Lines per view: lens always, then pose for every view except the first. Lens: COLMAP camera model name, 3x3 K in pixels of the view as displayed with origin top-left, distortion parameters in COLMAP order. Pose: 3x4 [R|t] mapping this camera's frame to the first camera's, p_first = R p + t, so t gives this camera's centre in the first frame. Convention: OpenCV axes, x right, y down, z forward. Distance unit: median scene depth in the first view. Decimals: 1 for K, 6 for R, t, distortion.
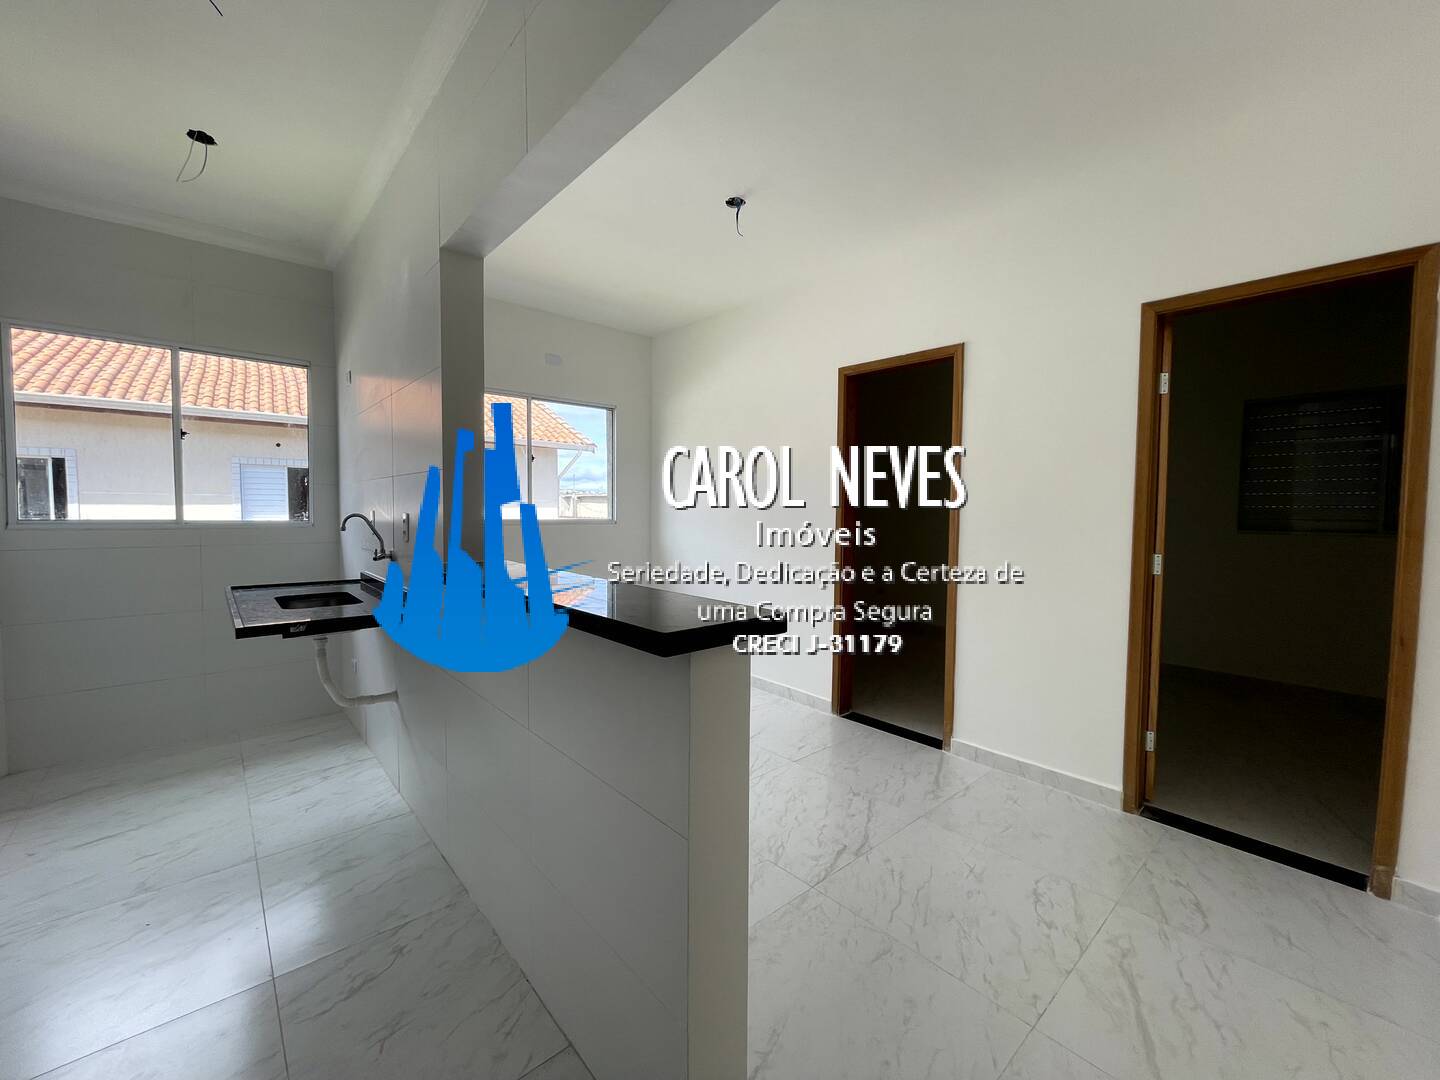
lens RADIAL K [[584.4, 0, 720.5], [0, 584.4, 541.3], [0, 0, 1]] dist [0.002169, -0.000050]
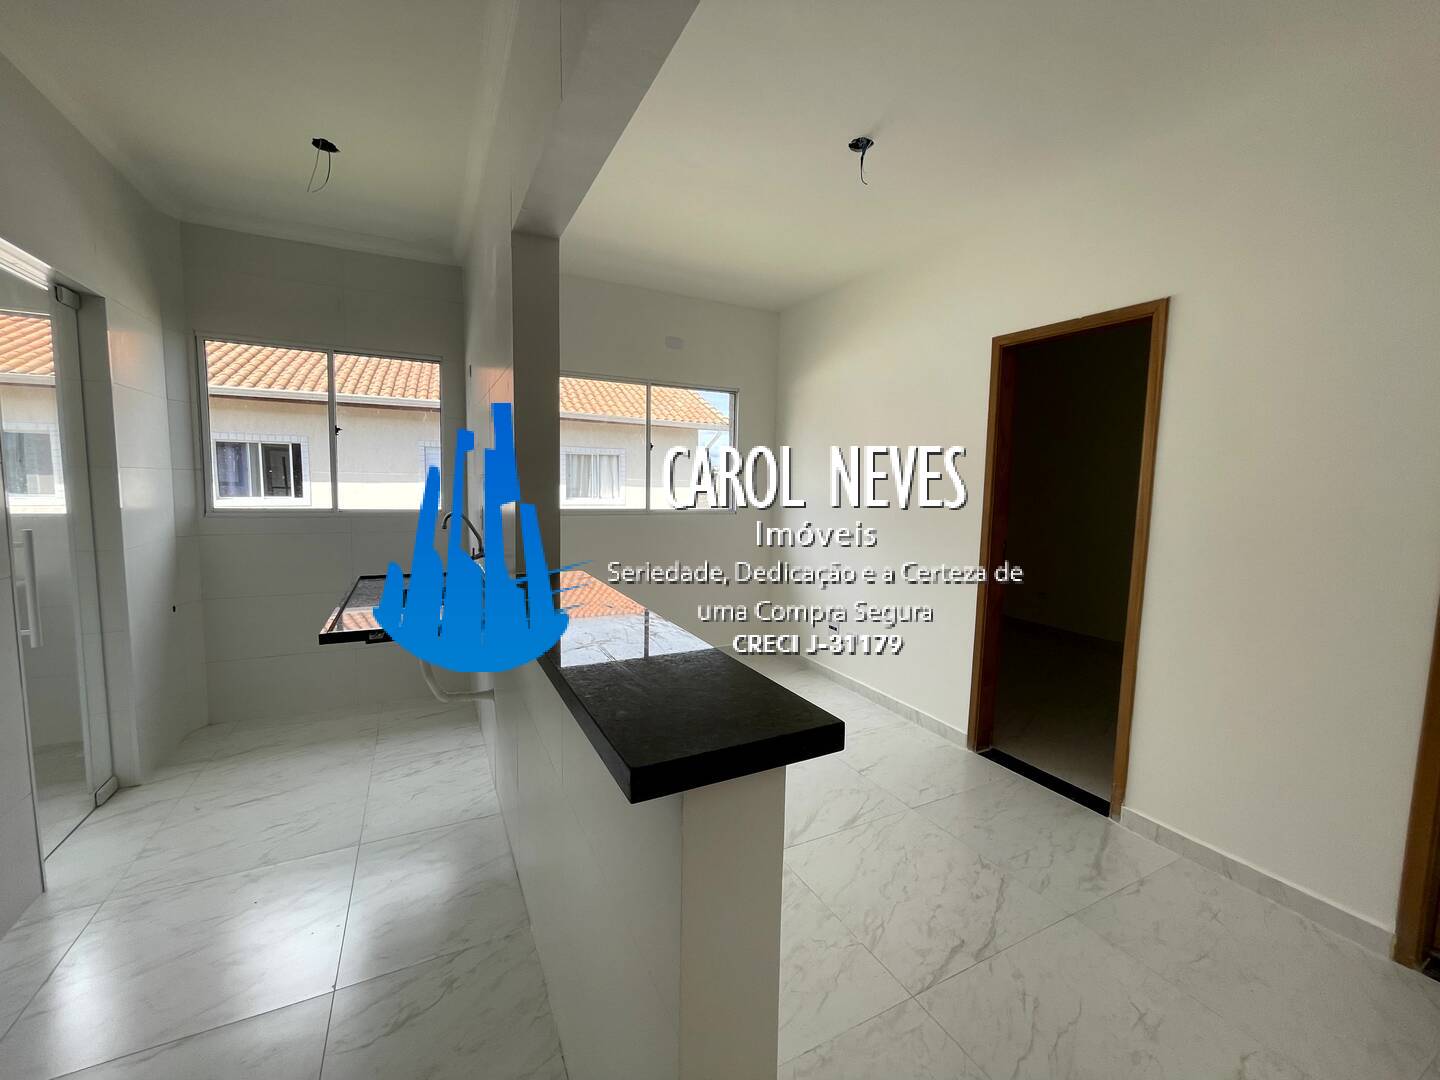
lens RADIAL K [[584.4, 0, 721.5], [0, 584.4, 539.5], [0, 0, 1]] dist [0.002169, -0.000050]
pose [[0.969256, 0.034232, -0.243663, 0.057040], [-0.025031, 0.998855, 0.040758, -0.048486], [0.244779, -0.033406, 0.969003, 0.129996]]
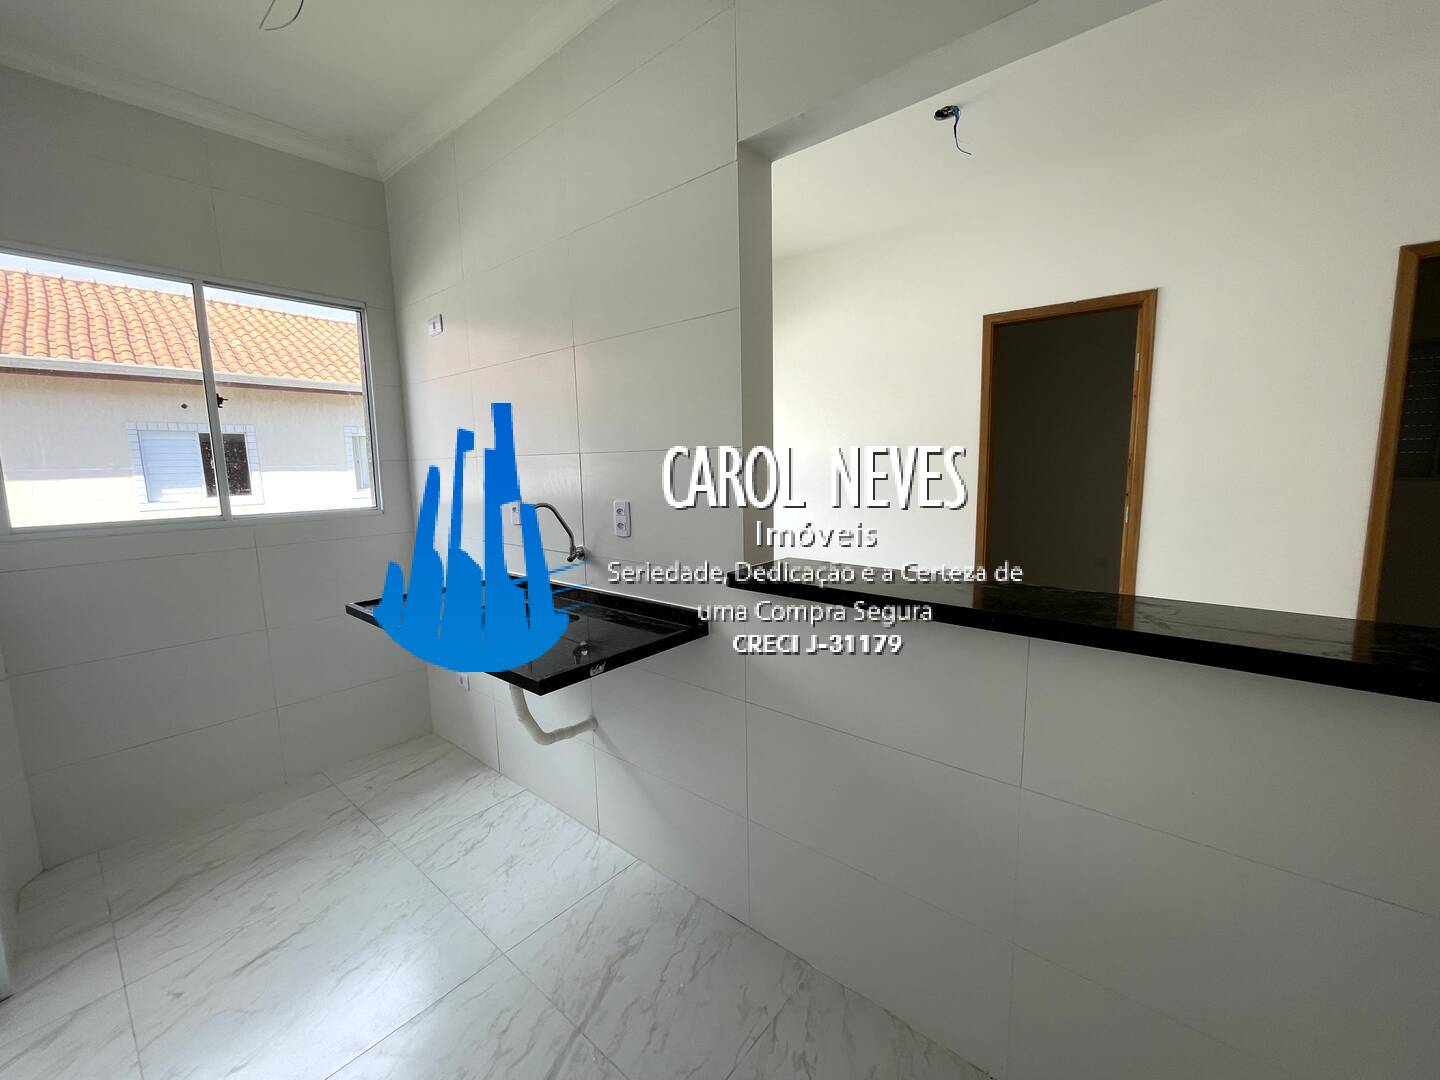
lens RADIAL K [[584.4, 0, 718.9], [0, 584.4, 541.2], [0, 0, 1]] dist [0.002169, -0.000050]
pose [[0.988460, -0.048602, 0.143472, -0.467677], [0.036910, 0.995861, 0.083059, -0.049448], [-0.146915, -0.076805, 0.986163, 0.179586]]
